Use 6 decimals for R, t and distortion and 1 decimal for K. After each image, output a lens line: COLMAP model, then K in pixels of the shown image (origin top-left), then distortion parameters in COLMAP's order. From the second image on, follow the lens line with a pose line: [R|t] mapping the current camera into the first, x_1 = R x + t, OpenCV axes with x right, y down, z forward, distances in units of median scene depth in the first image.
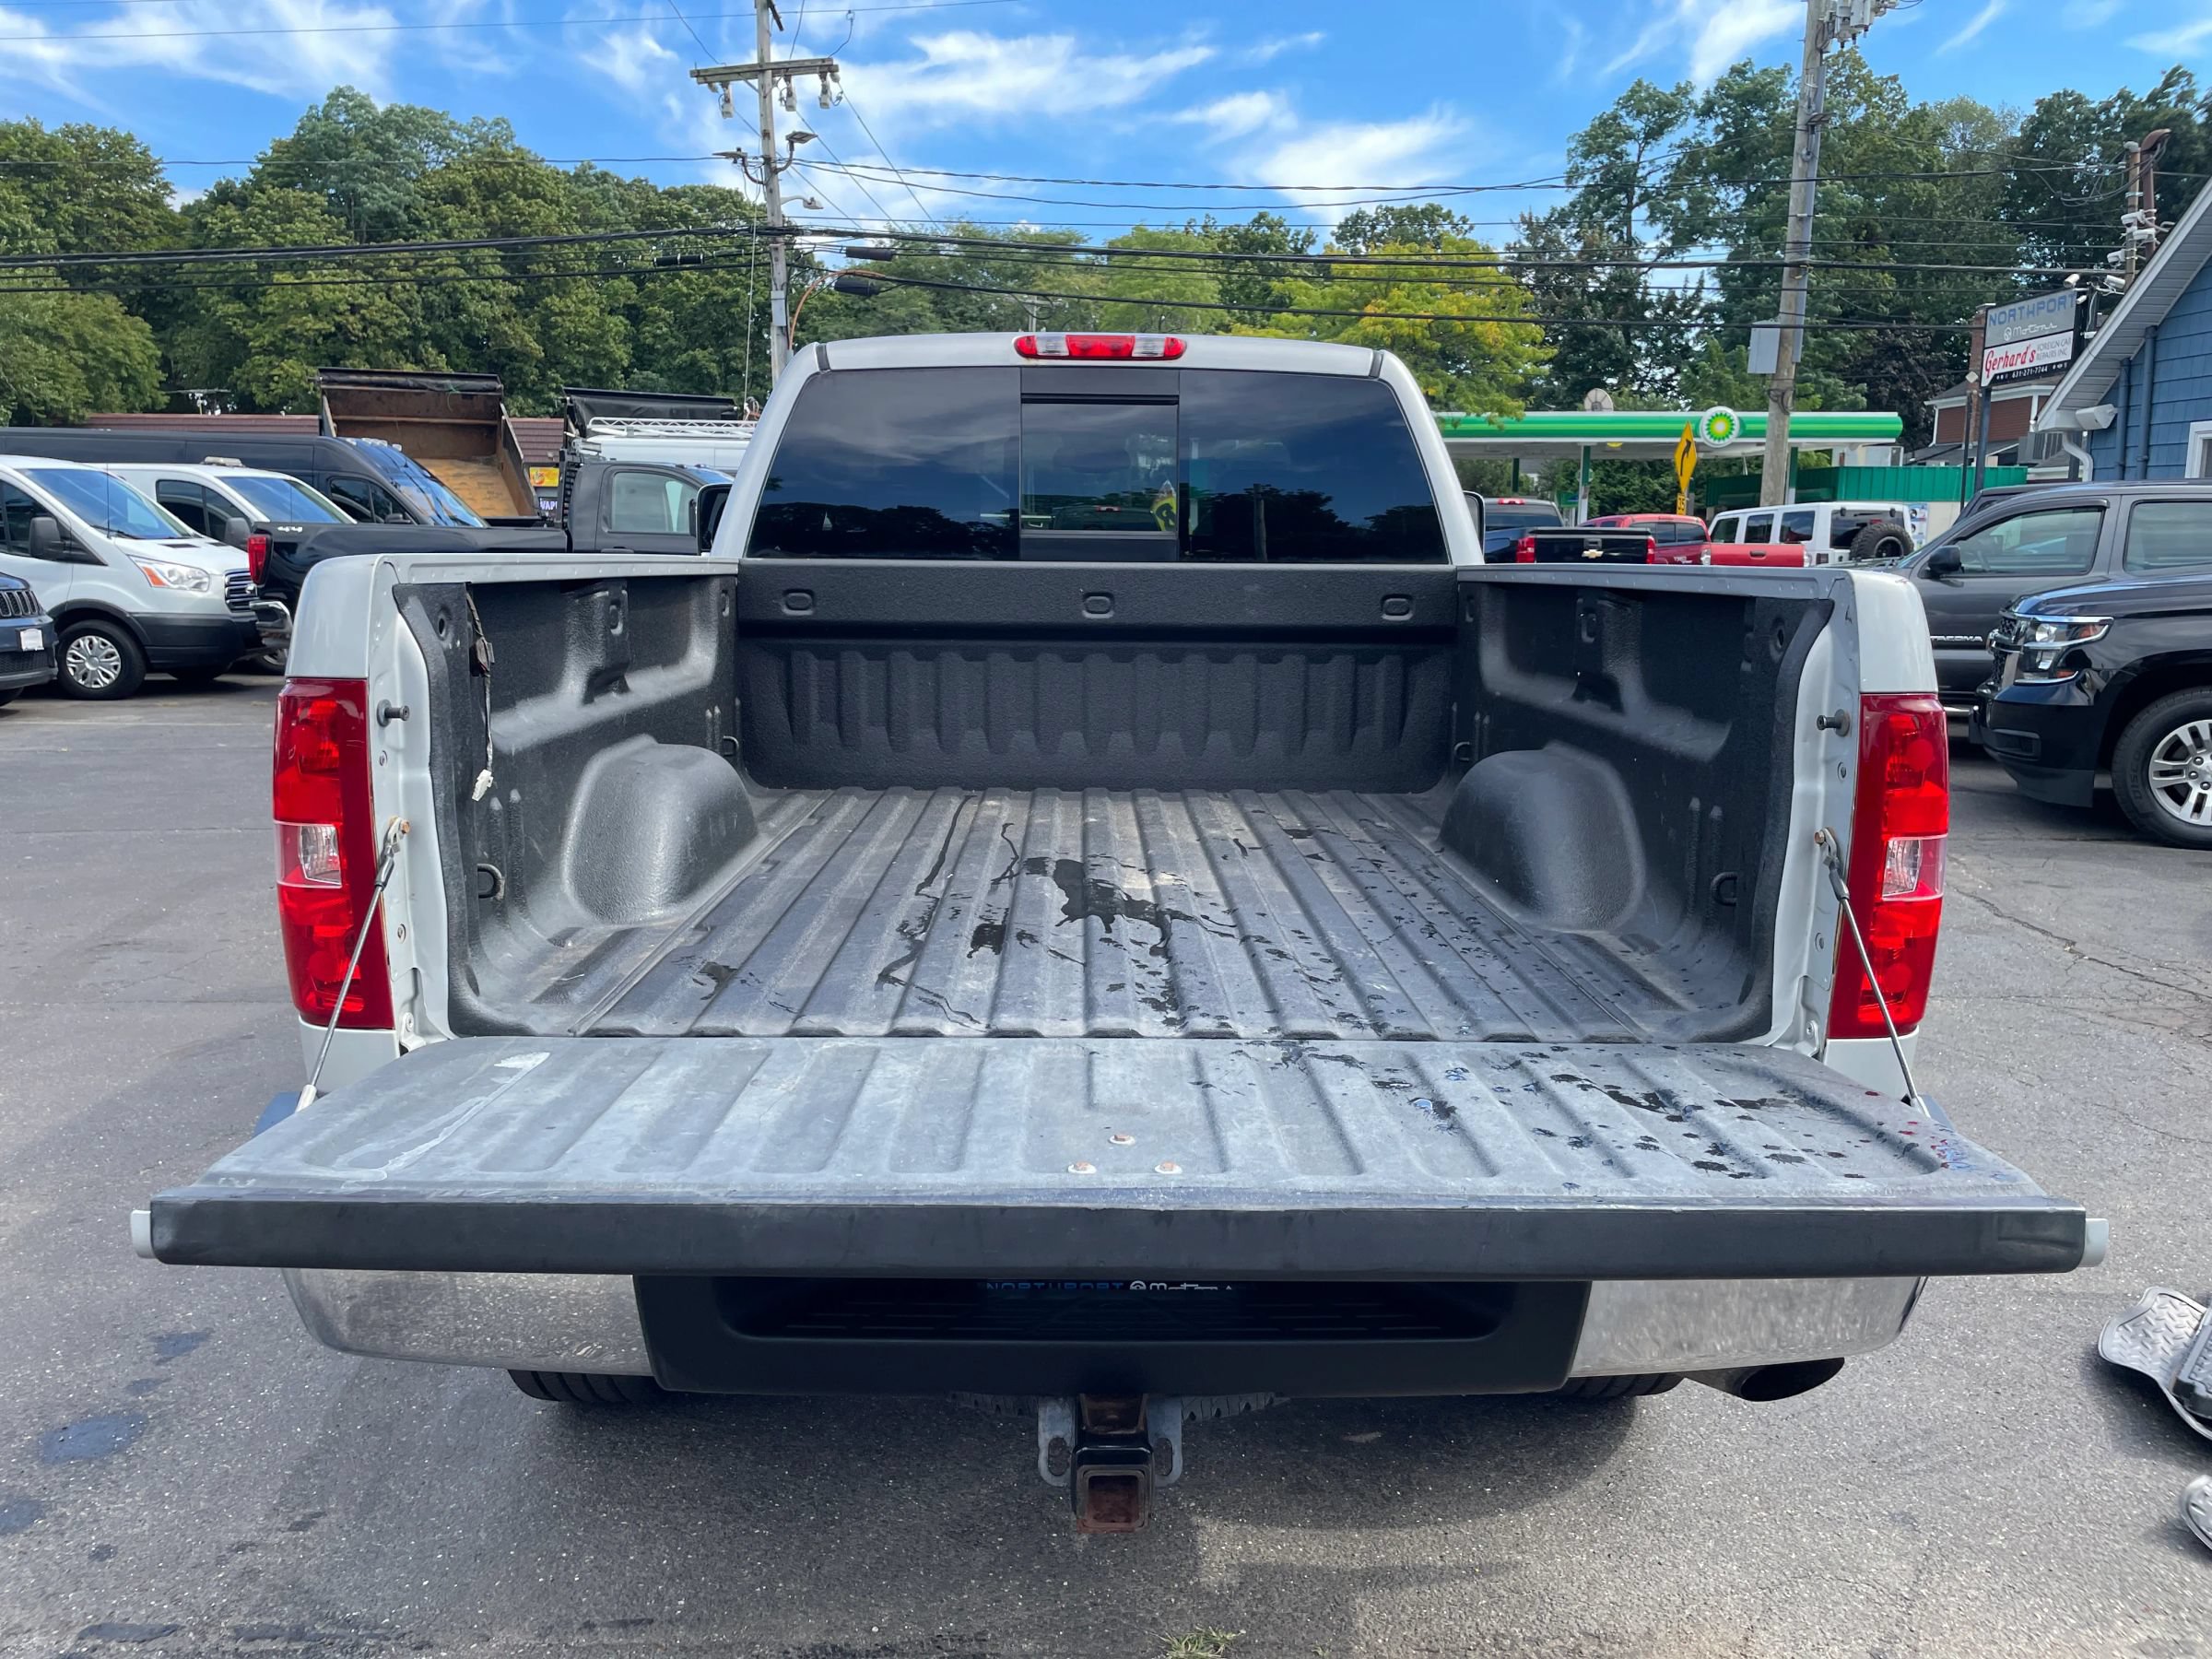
lens RADIAL K [[1664.8, 0, 1111.7], [0, 1664.8, 815.6], [0, 0, 1]] dist [0.068327, -0.092262]
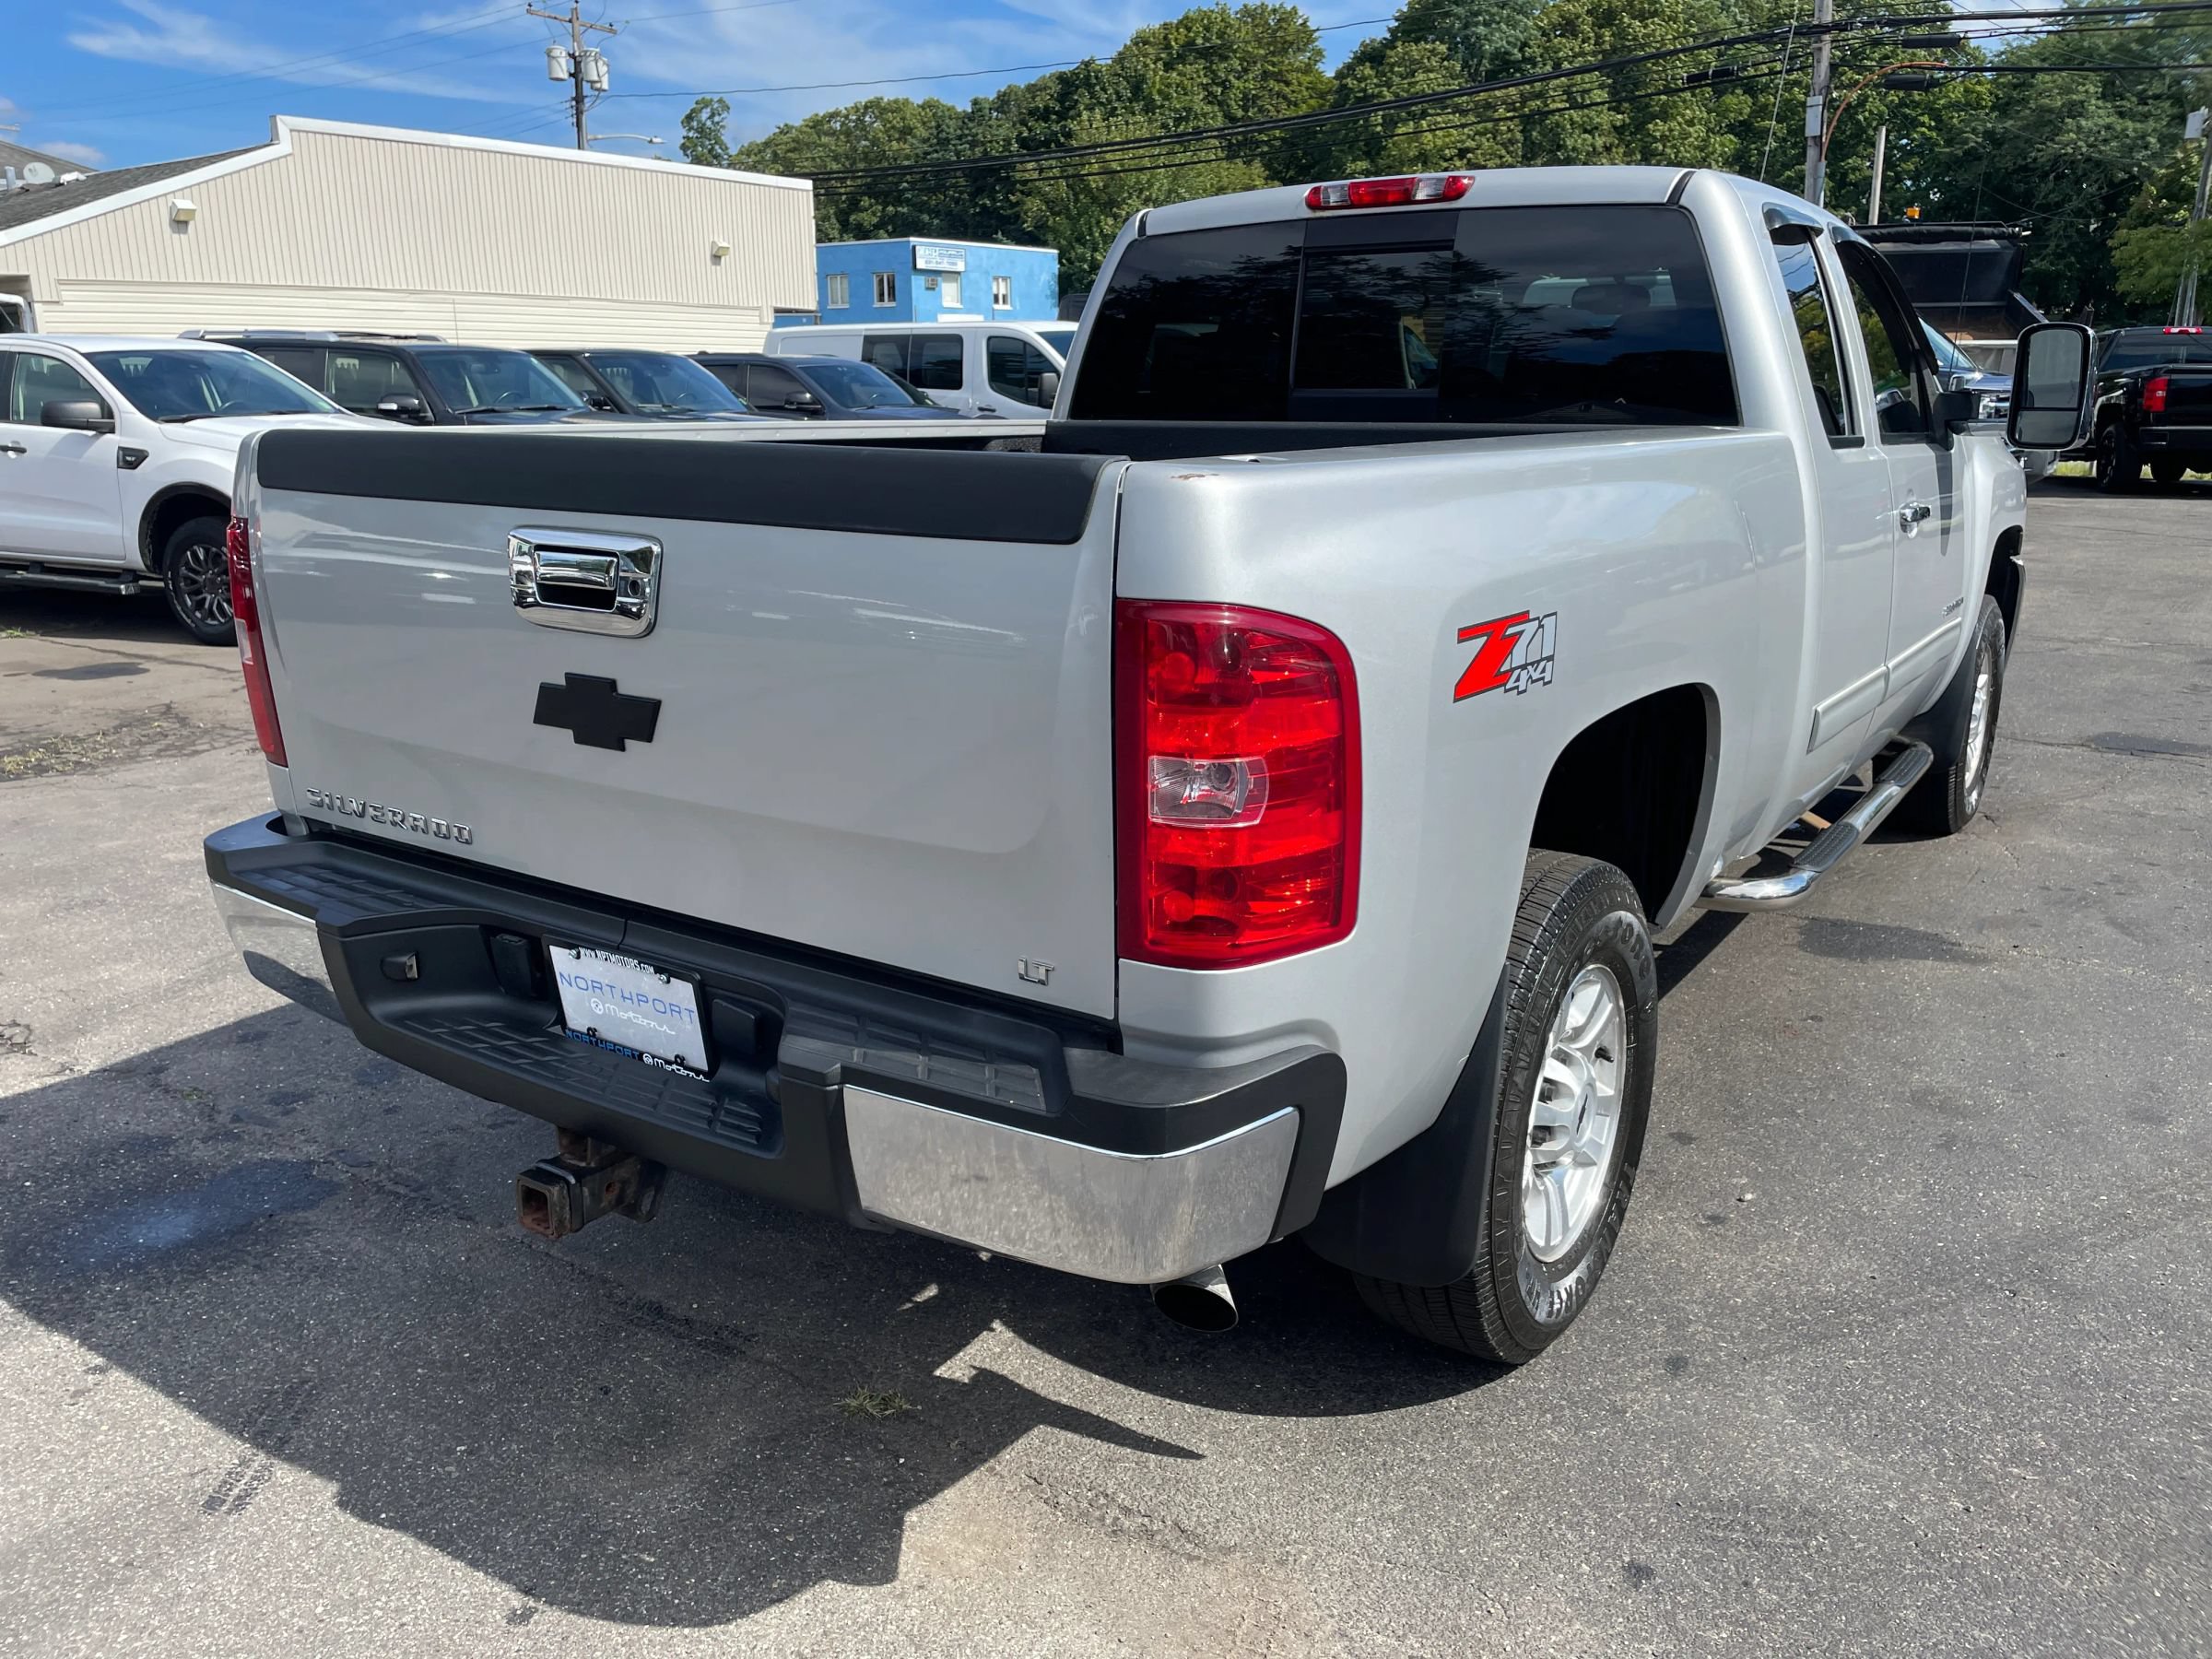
lens RADIAL K [[1671.4, 0, 1106.0], [0, 1671.4, 829.5], [0, 0, 1]] dist [0.061572, -0.075529]
pose [[0.813111, 0.139622, -0.565116, 0.110875], [-0.083335, 0.988729, 0.124378, -0.006737], [0.576113, -0.054040, 0.815582, 0.025924]]
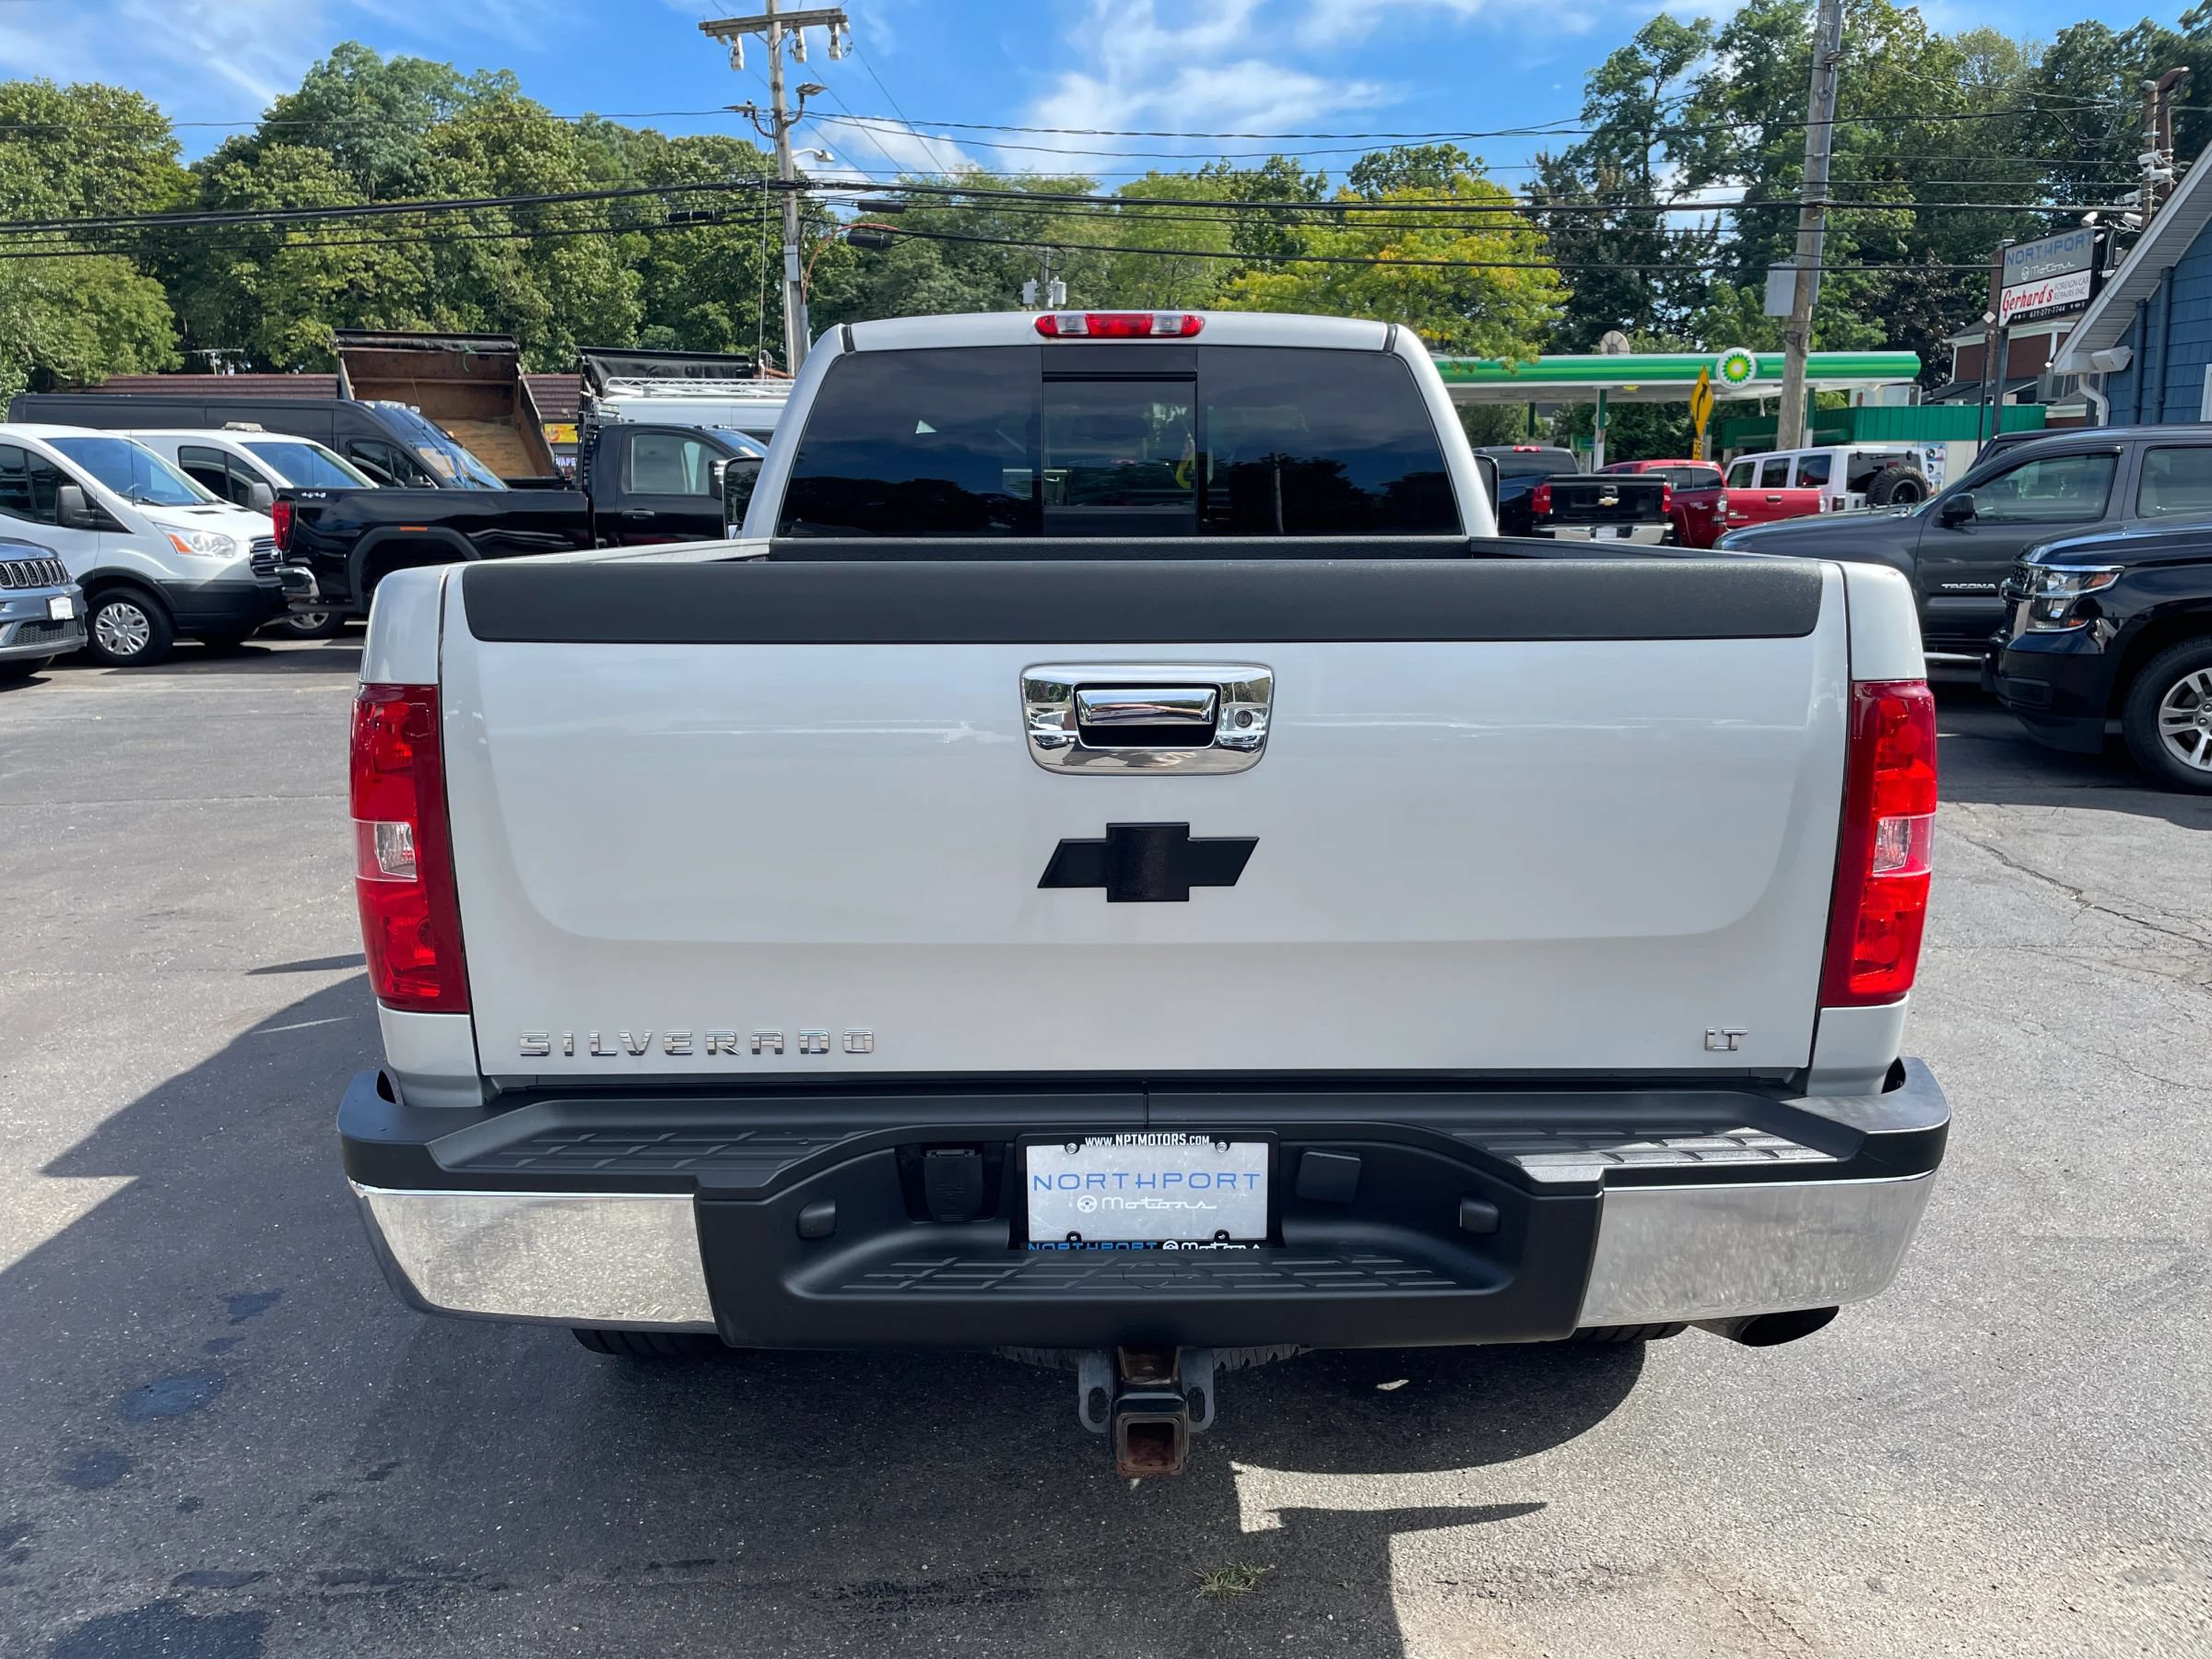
lens RADIAL K [[1658.6, 0, 1121.3], [0, 1658.6, 809.5], [0, 0, 1]] dist [0.072941, -0.095069]
pose [[0.999926, -0.010979, -0.005298, -0.000849], [0.011118, 0.999576, 0.026915, -0.002925], [0.005000, -0.026972, 0.999624, -0.006027]]
